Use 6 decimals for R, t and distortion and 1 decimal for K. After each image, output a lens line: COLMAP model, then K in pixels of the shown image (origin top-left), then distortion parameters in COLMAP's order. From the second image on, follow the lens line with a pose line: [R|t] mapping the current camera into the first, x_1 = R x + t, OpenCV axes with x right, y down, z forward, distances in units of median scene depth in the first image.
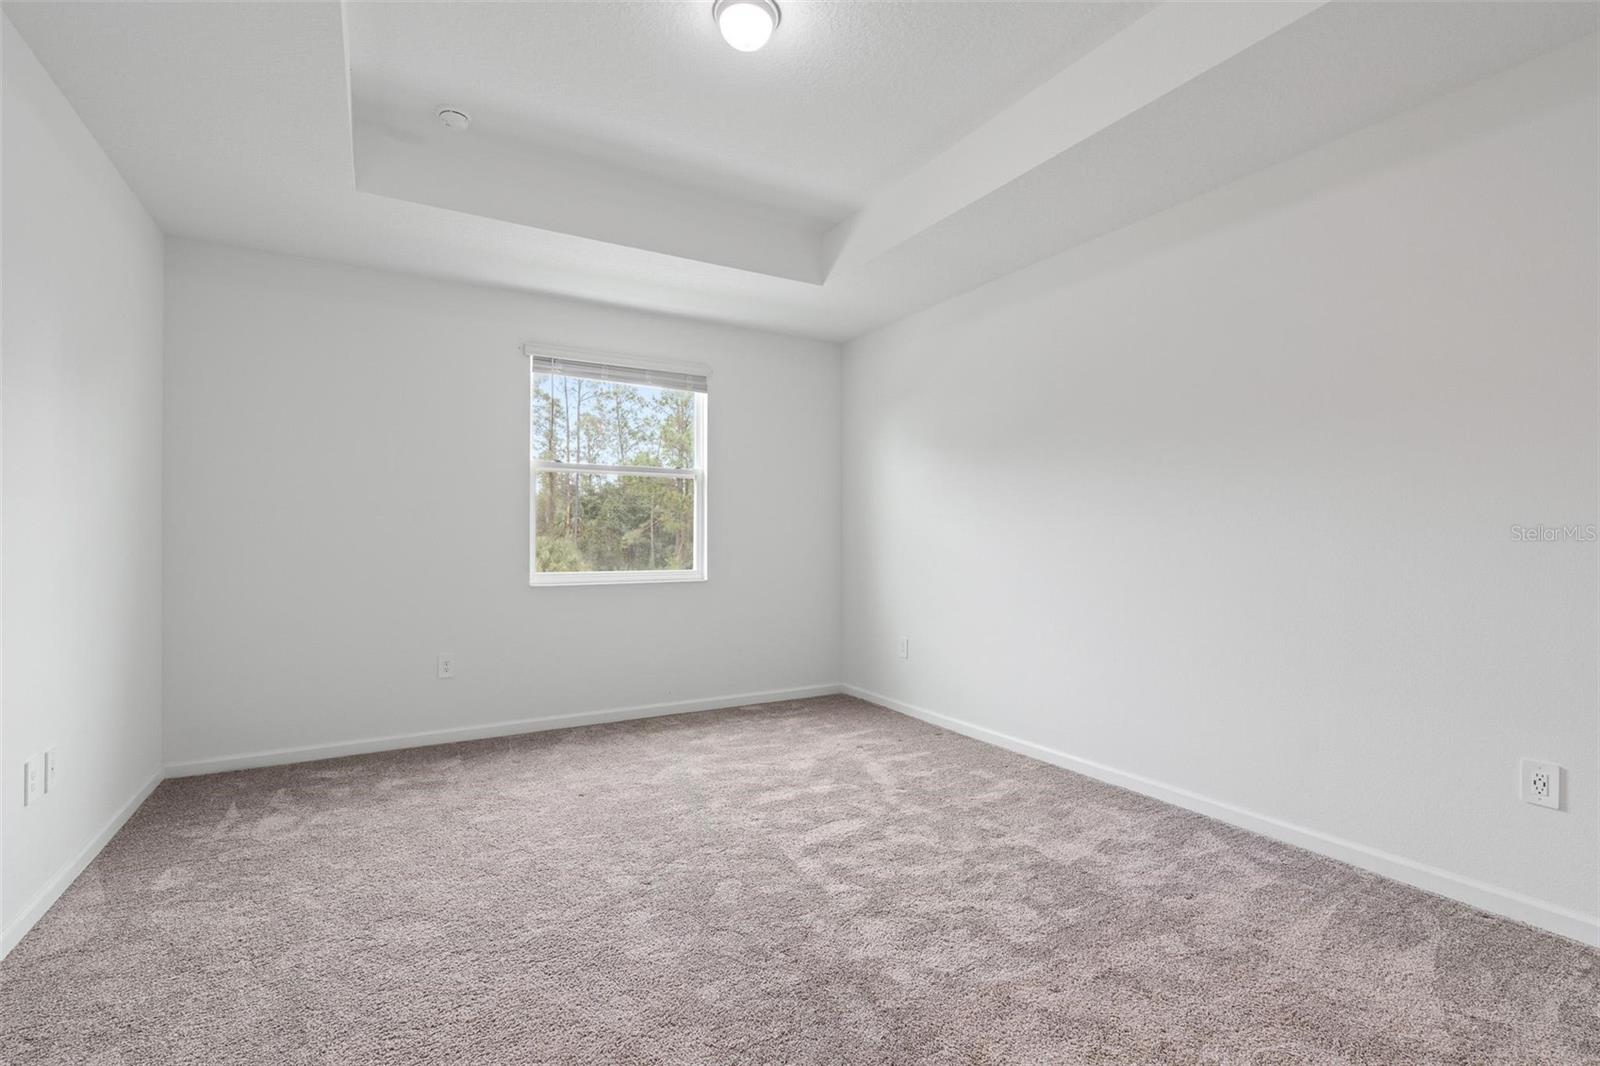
lens RADIAL K [[719.7, 0, 793.5], [0, 719.7, 537.7], [0, 0, 1]] dist [-0.012212, 0.002899]
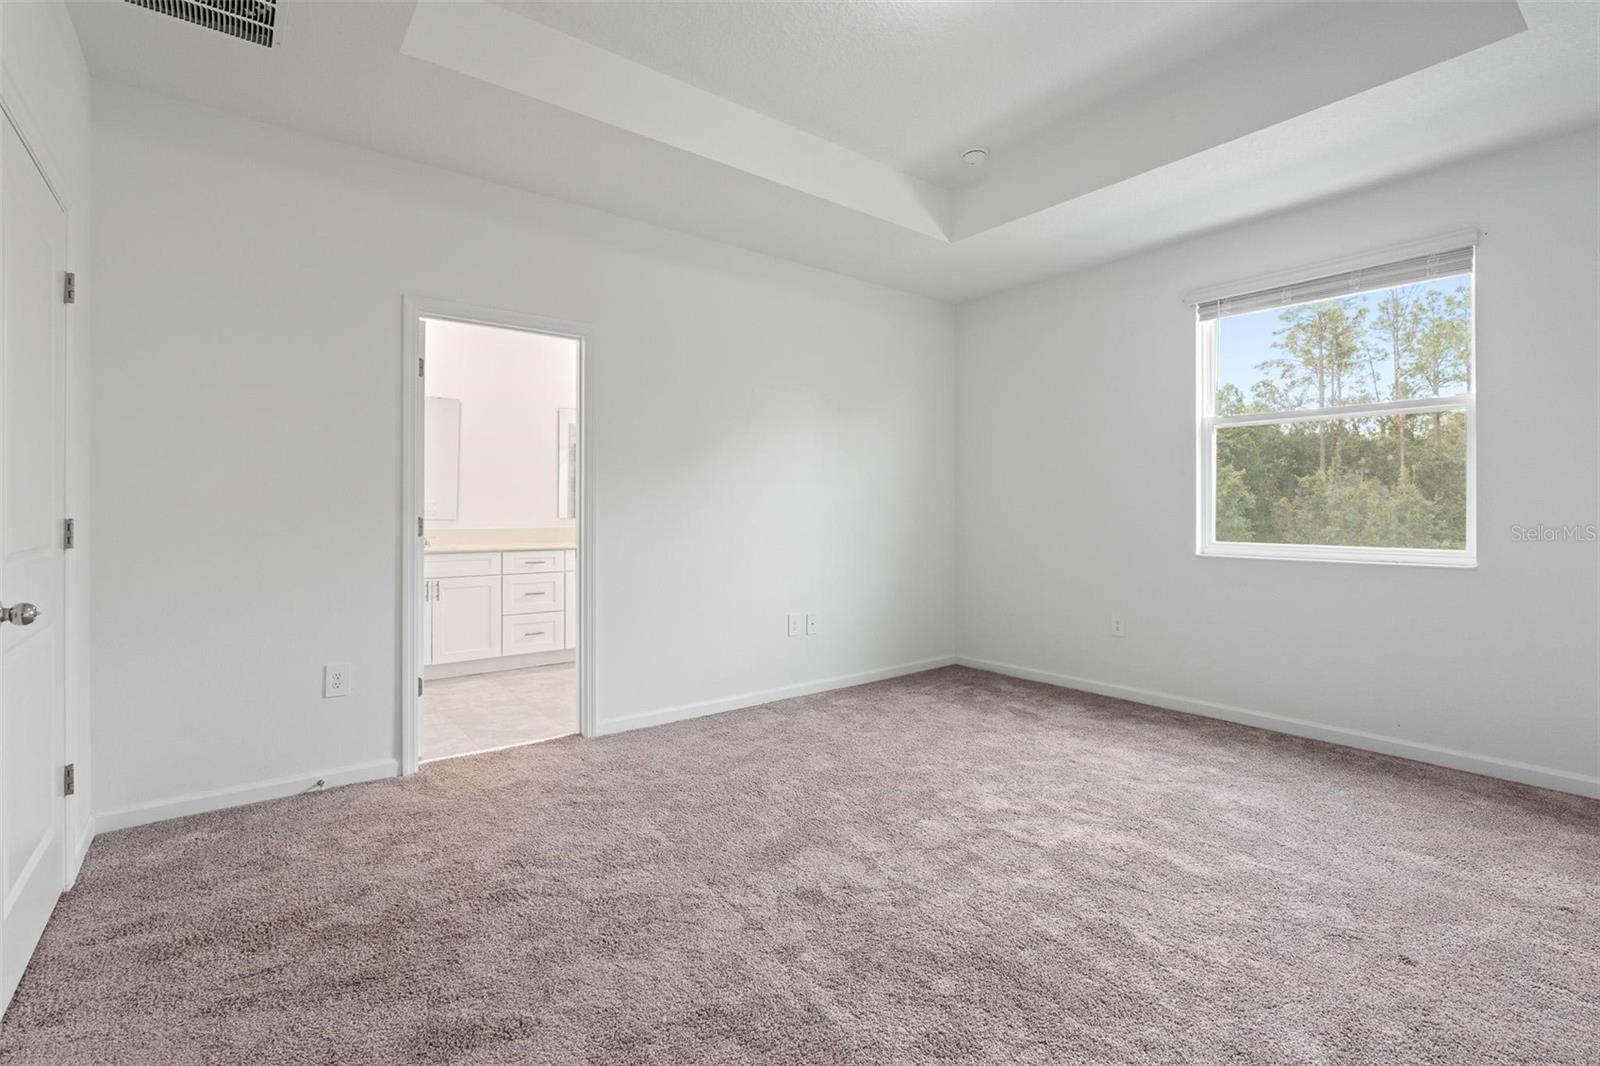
lens RADIAL K [[719.7, 0, 786.0], [0, 719.7, 507.5], [0, 0, 1]] dist [-0.012212, 0.002899]
pose [[0.136432, -0.003482, -0.990643, 0.546577], [0.000542, 0.999994, -0.003440, 0.010482], [0.990649, -0.000068, 0.136433, 0.413940]]
